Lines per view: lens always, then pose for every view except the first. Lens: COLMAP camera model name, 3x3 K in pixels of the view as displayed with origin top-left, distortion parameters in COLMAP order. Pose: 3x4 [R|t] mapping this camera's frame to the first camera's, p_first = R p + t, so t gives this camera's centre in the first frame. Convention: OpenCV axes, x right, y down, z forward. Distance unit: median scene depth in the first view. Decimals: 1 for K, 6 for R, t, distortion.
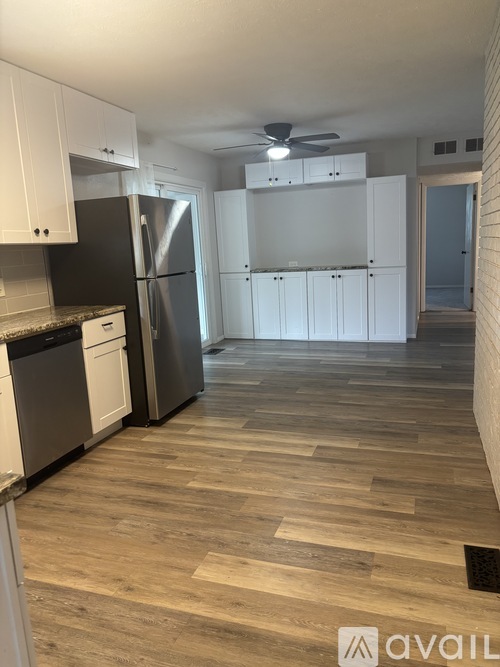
lens RADIAL K [[504.9, 0, 254.0], [0, 504.9, 334.5], [0, 0, 1]] dist [0.080068, -0.104774]
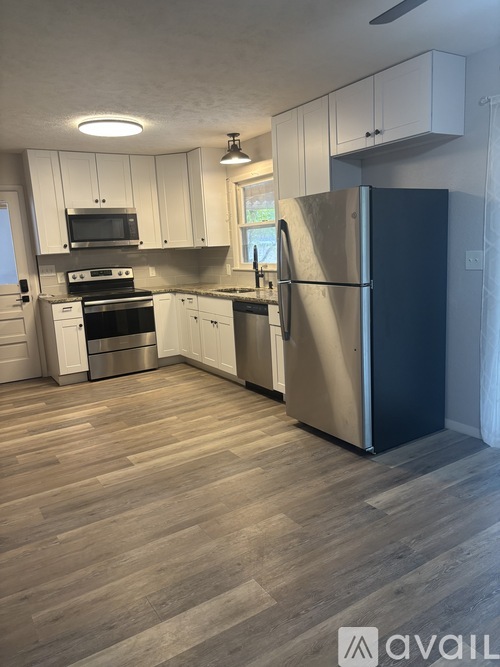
lens RADIAL K [[504.9, 0, 254.0], [0, 504.9, 334.5], [0, 0, 1]] dist [0.080068, -0.104774]
pose [[-0.624439, 0.222407, -0.748739, 0.711123], [-0.056684, 0.943172, 0.327435, -0.389054], [0.779014, 0.246905, -0.576347, 1.793386]]
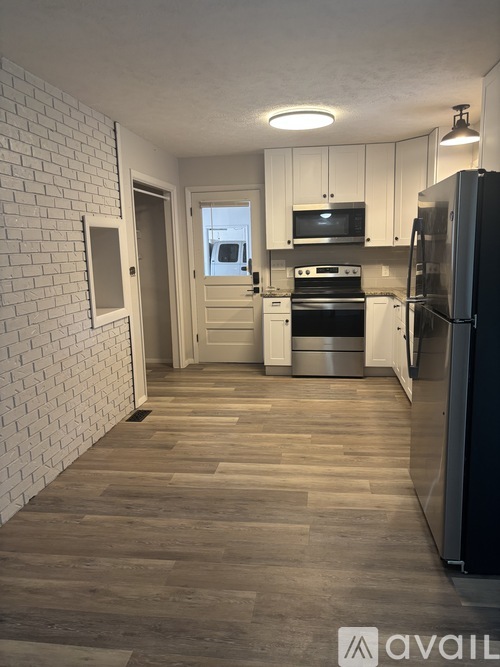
lens RADIAL K [[504.9, 0, 254.0], [0, 504.9, 334.5], [0, 0, 1]] dist [0.080068, -0.104774]
pose [[-0.979010, 0.106197, -0.173958, 0.202189], [0.038431, 0.934400, 0.354146, -0.395752], [0.200155, 0.340027, -0.918869, 1.921868]]
